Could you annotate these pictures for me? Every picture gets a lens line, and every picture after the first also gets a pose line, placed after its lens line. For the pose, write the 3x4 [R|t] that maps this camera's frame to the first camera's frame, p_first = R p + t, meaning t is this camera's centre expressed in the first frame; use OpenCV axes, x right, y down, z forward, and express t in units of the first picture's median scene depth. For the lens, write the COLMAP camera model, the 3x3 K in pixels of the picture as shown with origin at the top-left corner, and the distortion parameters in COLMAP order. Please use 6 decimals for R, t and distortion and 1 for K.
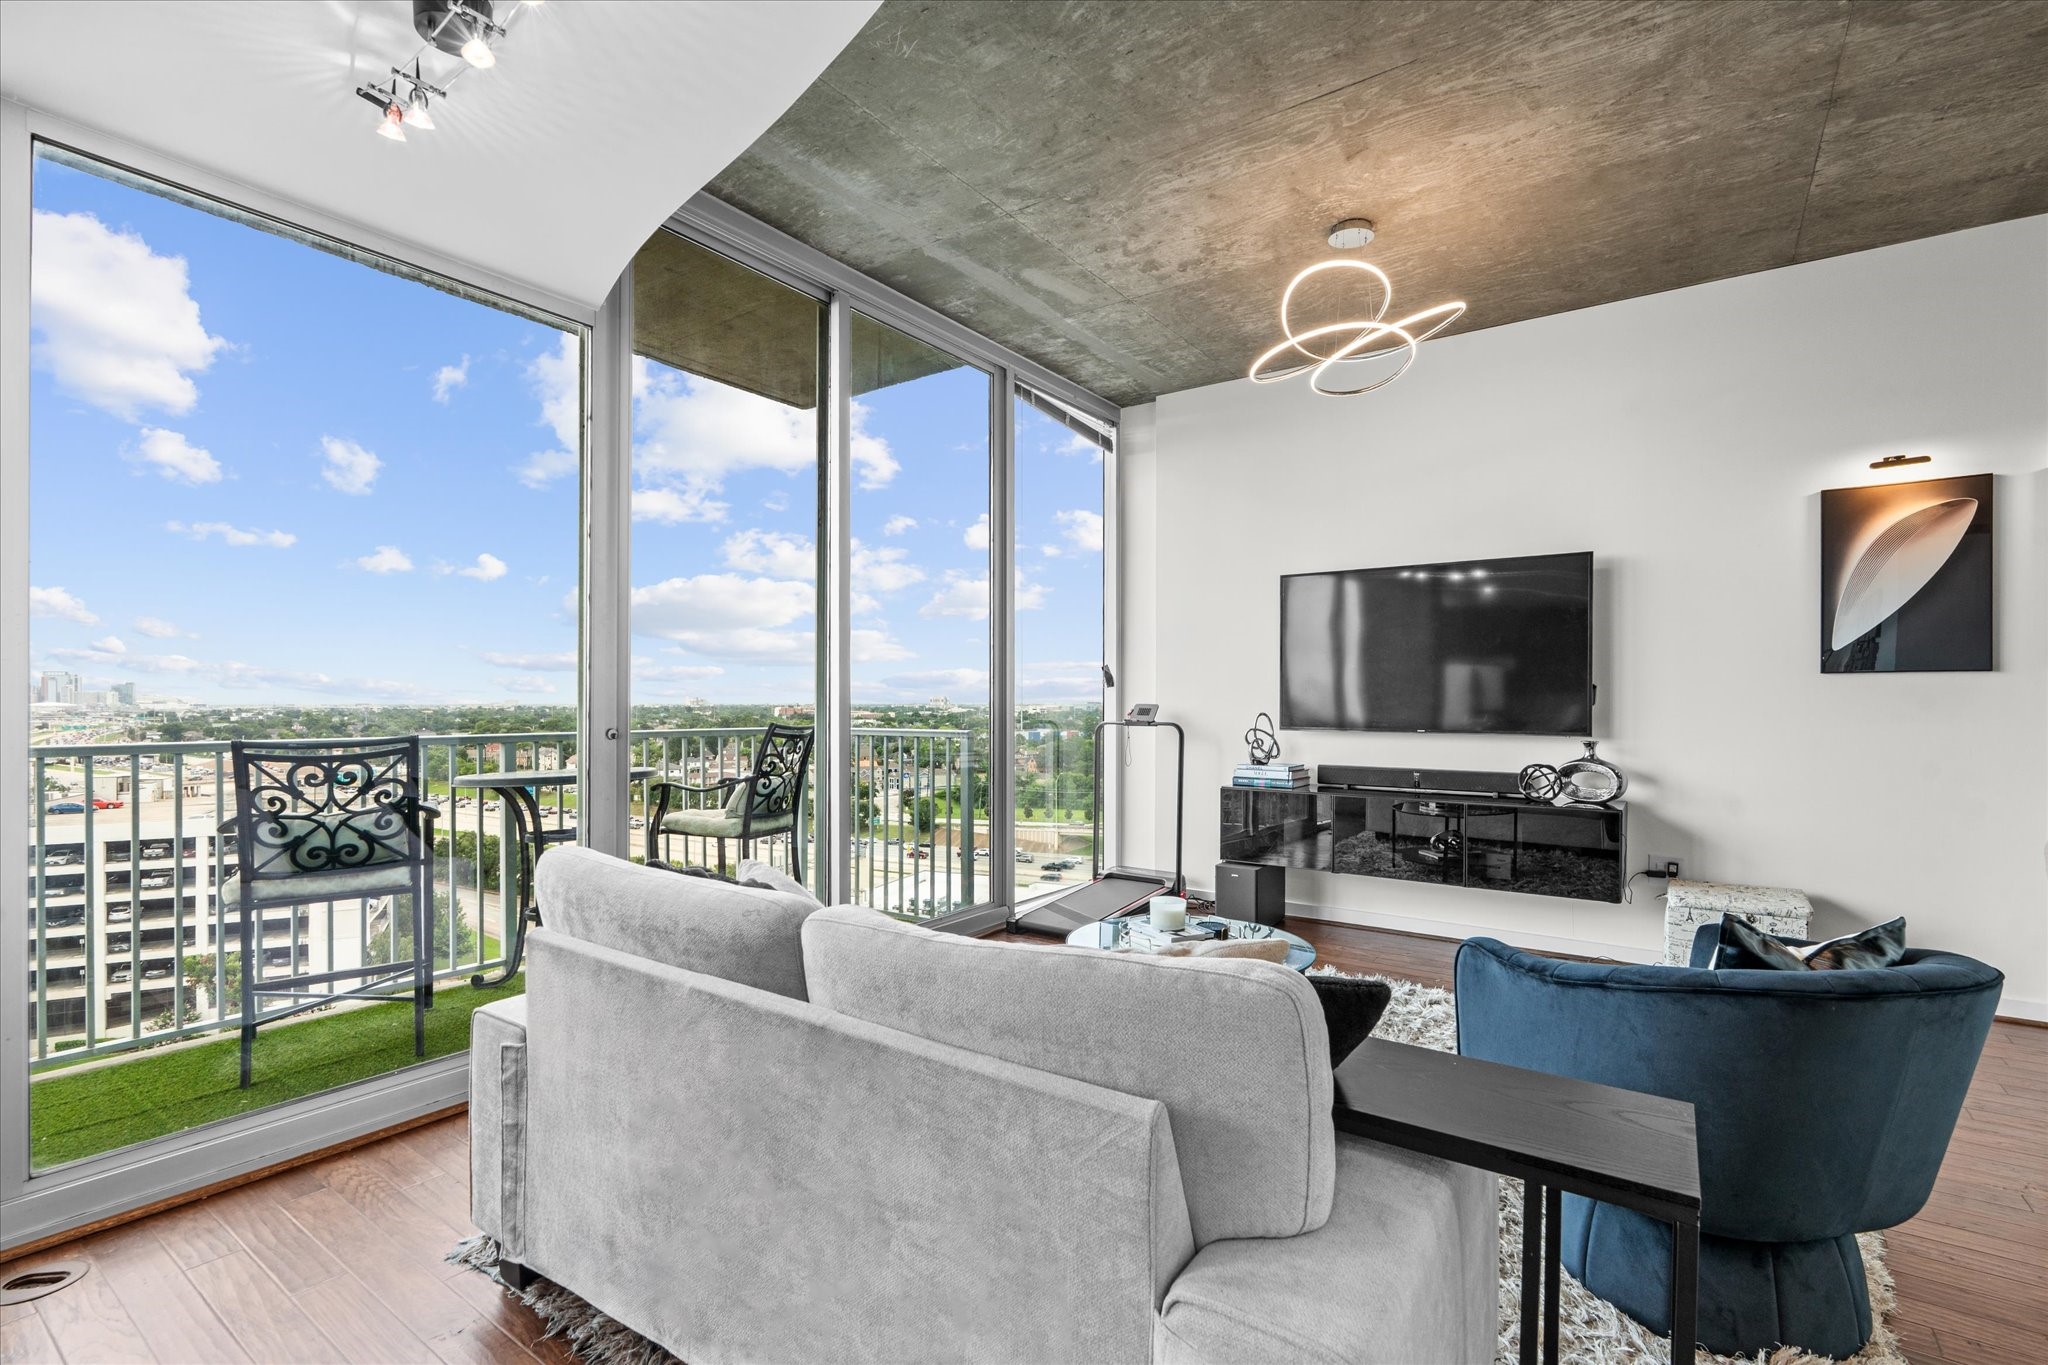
lens RADIAL K [[926.9, 0, 1028.5], [0, 926.9, 703.1], [0, 0, 1]] dist [-0.000965, -0.000001]
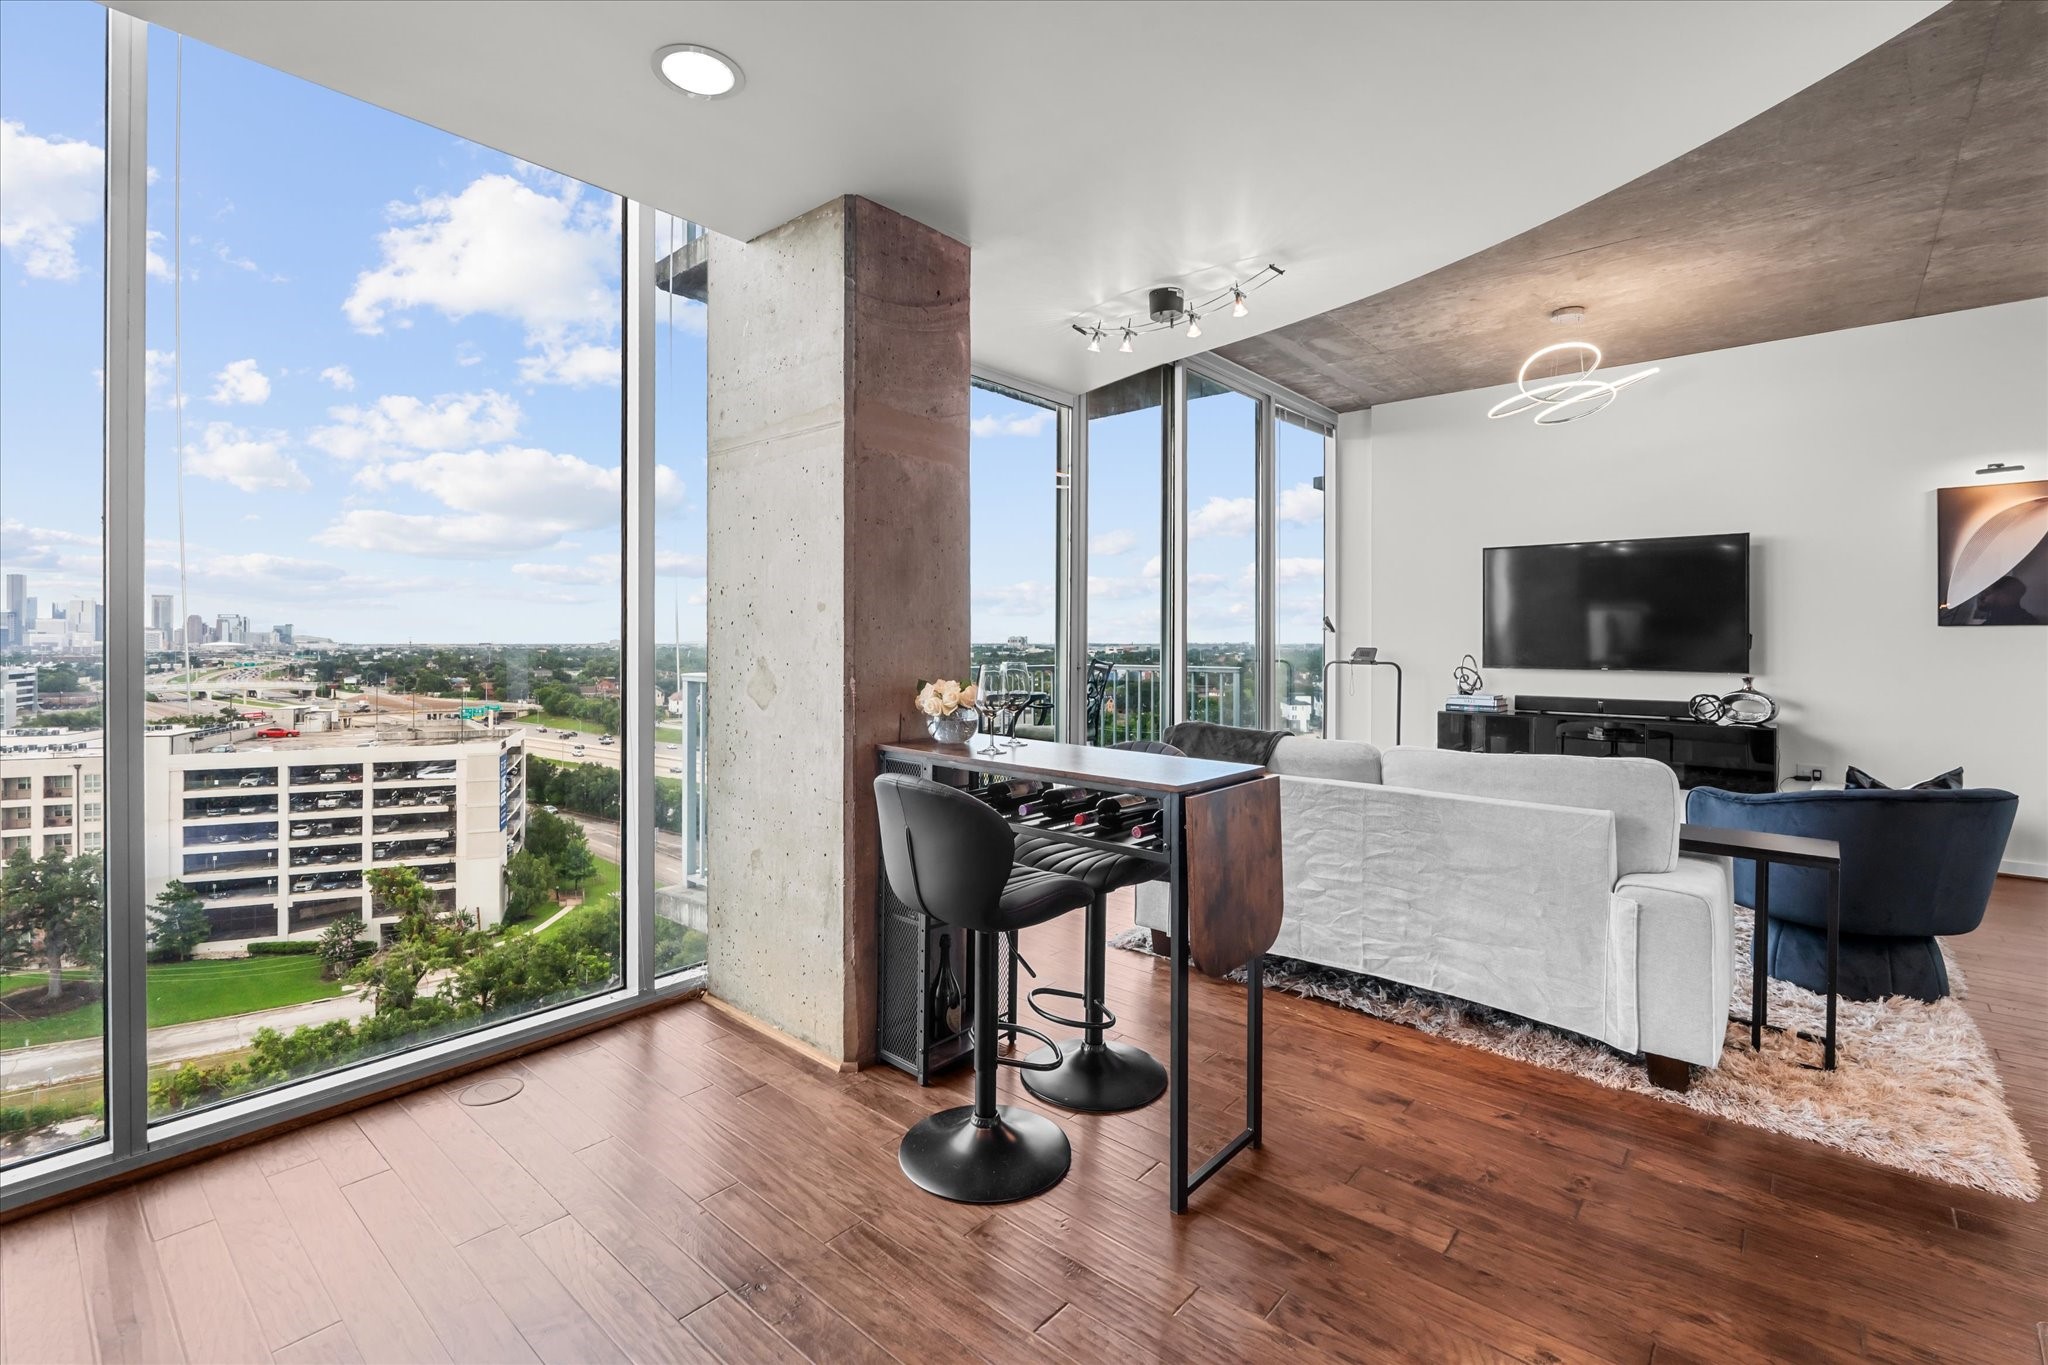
lens RADIAL K [[916.8, 0, 1011.8], [0, 916.8, 635.7], [0, 0, 1]] dist [0.000402, -0.000210]
pose [[0.994711, 0.000994, -0.102704, -0.327846], [-0.001943, 0.999956, -0.009141, -0.003905], [0.102690, 0.009292, 0.994670, -0.440407]]
